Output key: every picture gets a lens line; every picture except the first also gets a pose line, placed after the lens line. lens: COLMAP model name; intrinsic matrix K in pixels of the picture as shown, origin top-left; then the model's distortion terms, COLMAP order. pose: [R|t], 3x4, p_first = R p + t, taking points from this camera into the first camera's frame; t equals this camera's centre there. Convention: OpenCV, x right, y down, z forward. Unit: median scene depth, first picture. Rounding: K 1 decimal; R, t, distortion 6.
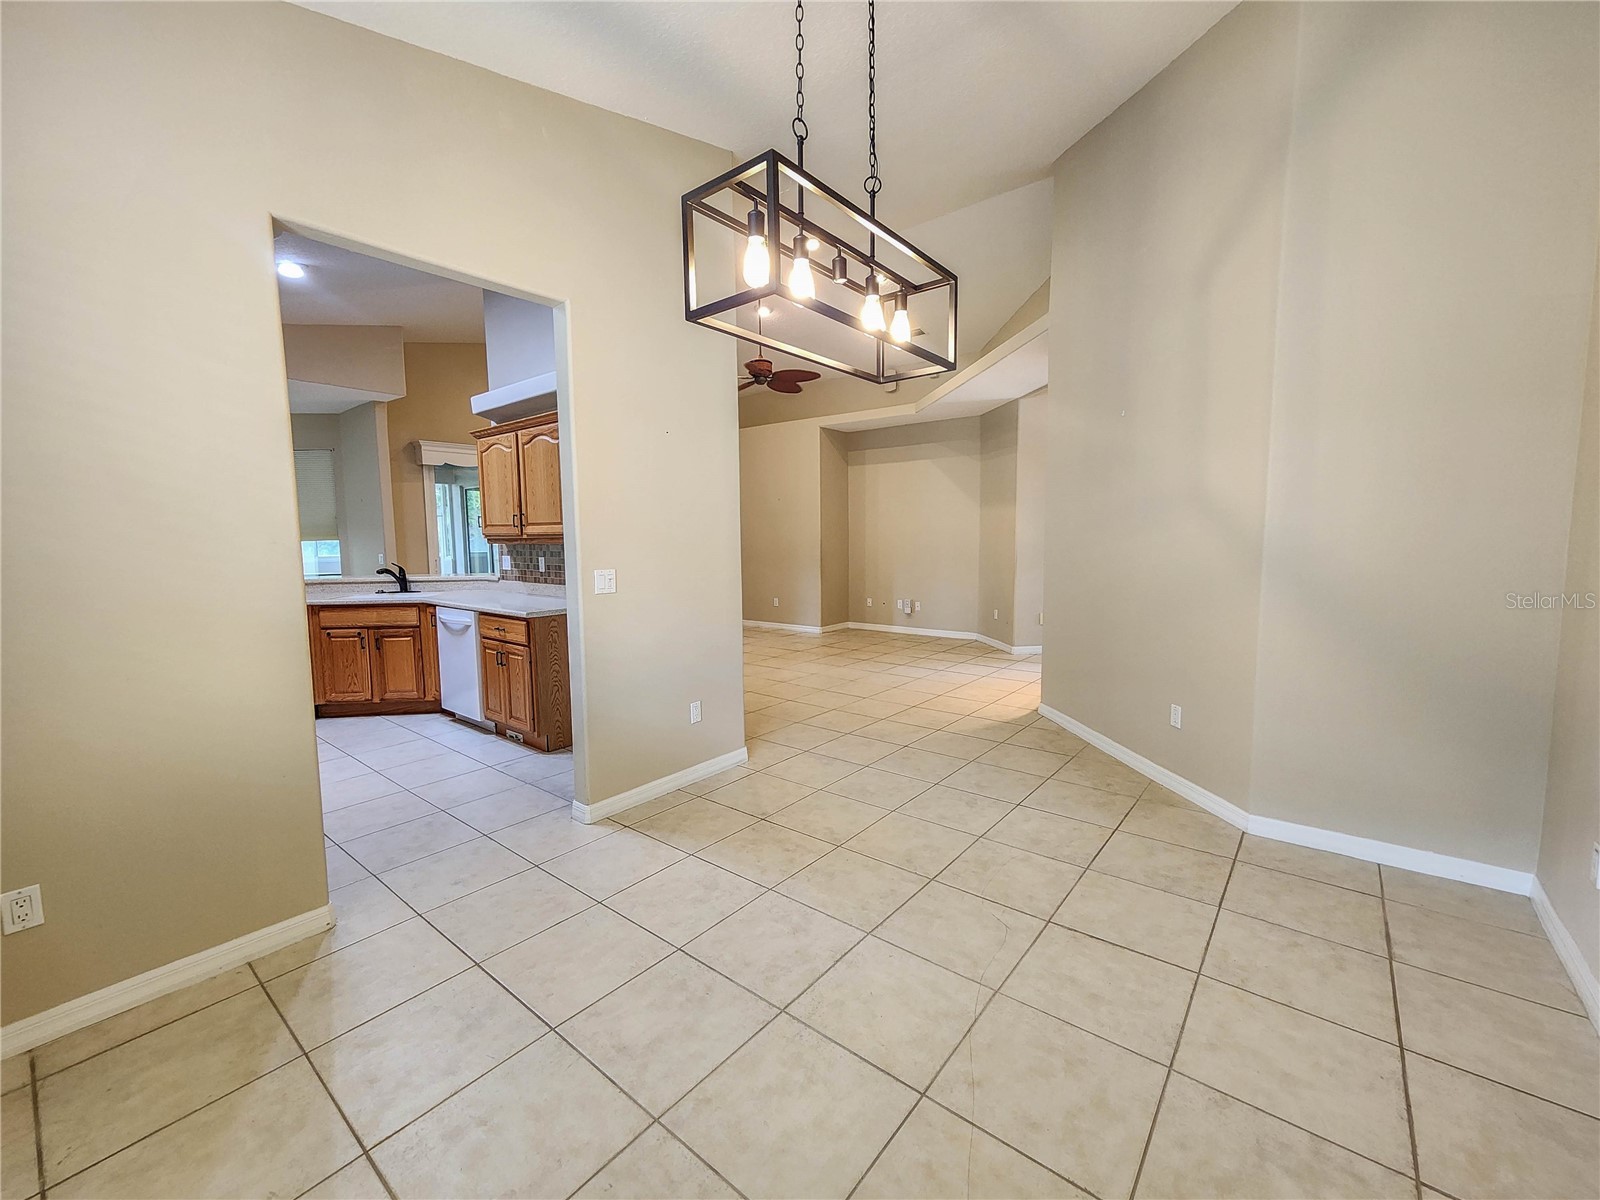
lens RADIAL K [[652.7, 0, 801.3], [0, 652.7, 595.6], [0, 0, 1]] dist [0.001623, 0.000251]
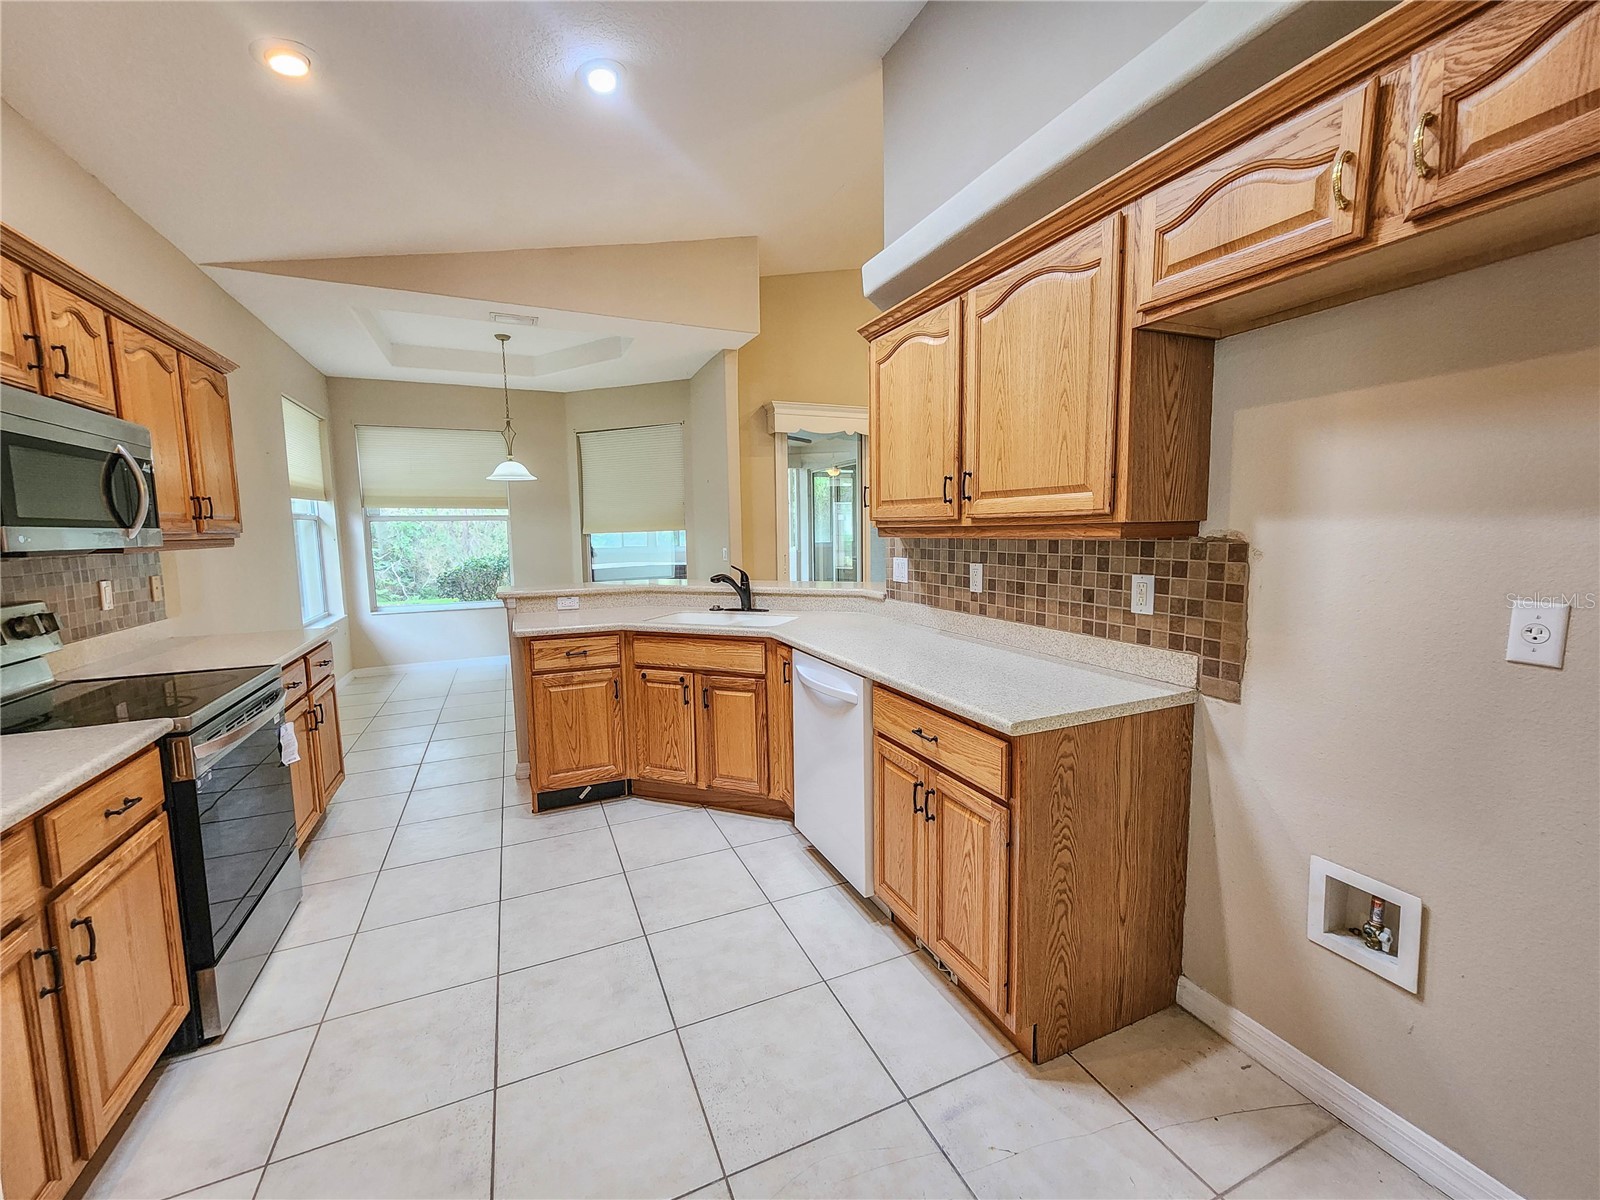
lens RADIAL K [[652.7, 0, 801.3], [0, 652.7, 595.6], [0, 0, 1]] dist [0.001623, 0.000251]
pose [[0.889767, 0.043398, -0.454348, -0.291667], [-0.035531, 0.999034, 0.025843, -0.042809], [0.455031, -0.006851, 0.890449, 0.491364]]
